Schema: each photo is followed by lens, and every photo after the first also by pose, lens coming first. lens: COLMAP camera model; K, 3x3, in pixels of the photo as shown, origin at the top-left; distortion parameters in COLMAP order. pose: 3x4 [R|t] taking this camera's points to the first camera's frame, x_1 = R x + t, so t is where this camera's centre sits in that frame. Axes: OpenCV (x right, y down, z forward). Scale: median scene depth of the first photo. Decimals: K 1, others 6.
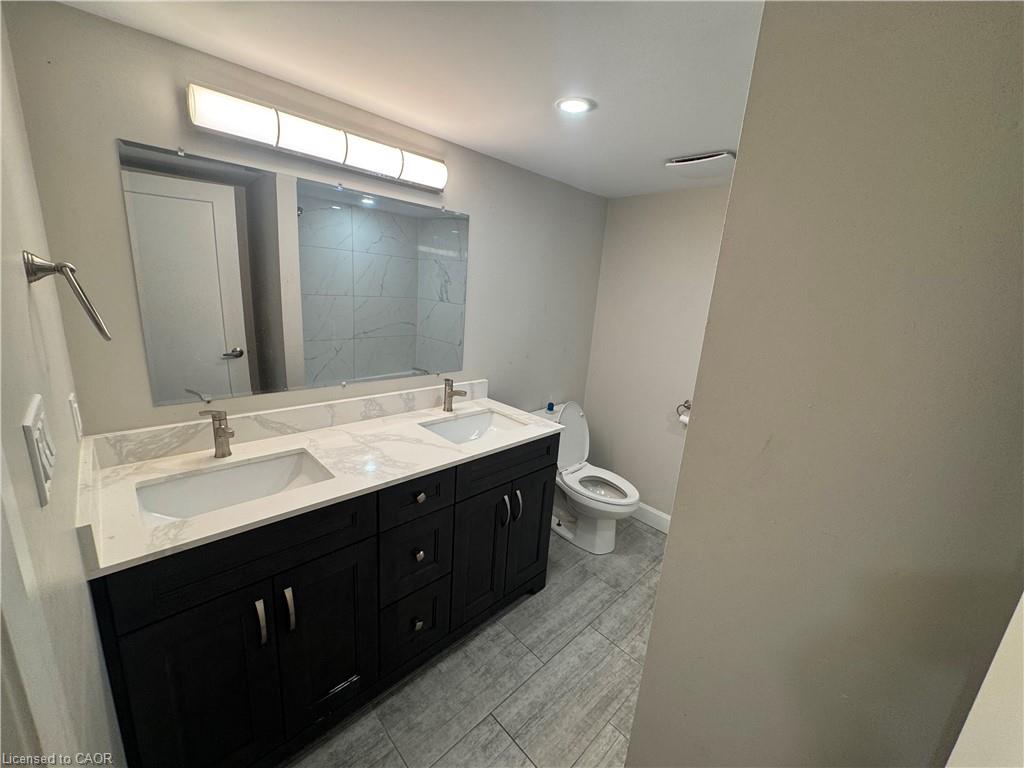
lens RADIAL K [[409.0, 0, 512.0], [0, 409.0, 384.0], [0, 0, 1]] dist [0.000574, -0.000015]
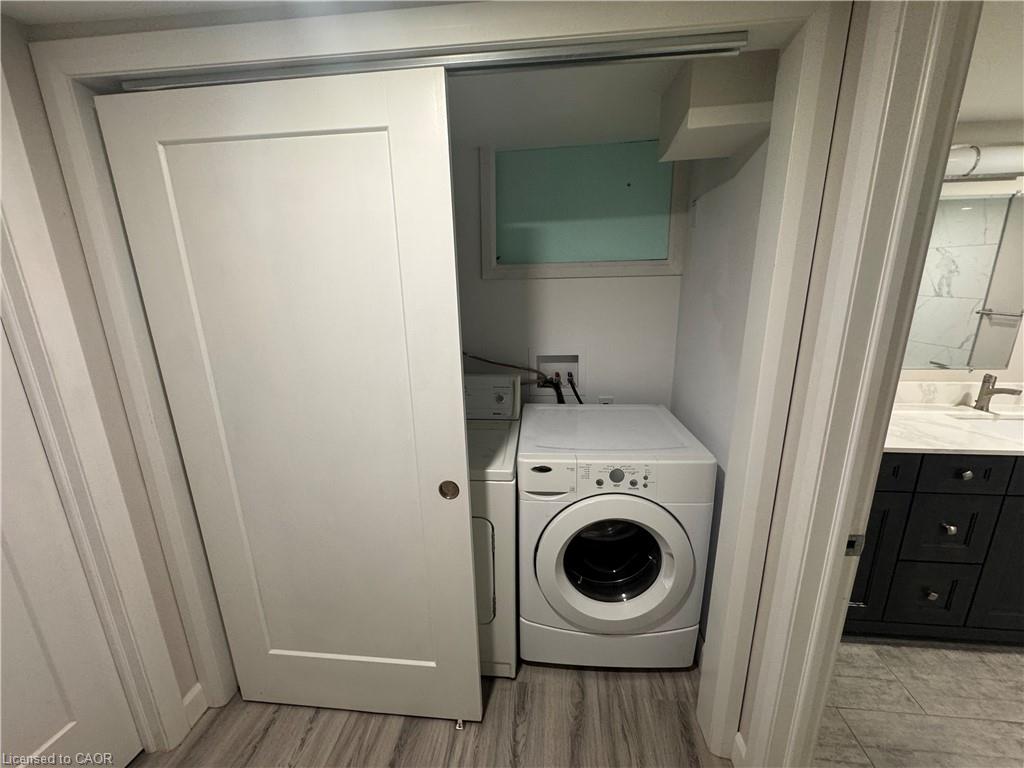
lens RADIAL K [[409.0, 0, 512.0], [0, 409.0, 384.0], [0, 0, 1]] dist [0.000574, -0.000015]
pose [[0.631335, 0.113016, -0.767231, -0.143139], [-0.122212, 0.991461, 0.045480, 0.111055], [0.765820, 0.065052, 0.639756, -0.484558]]
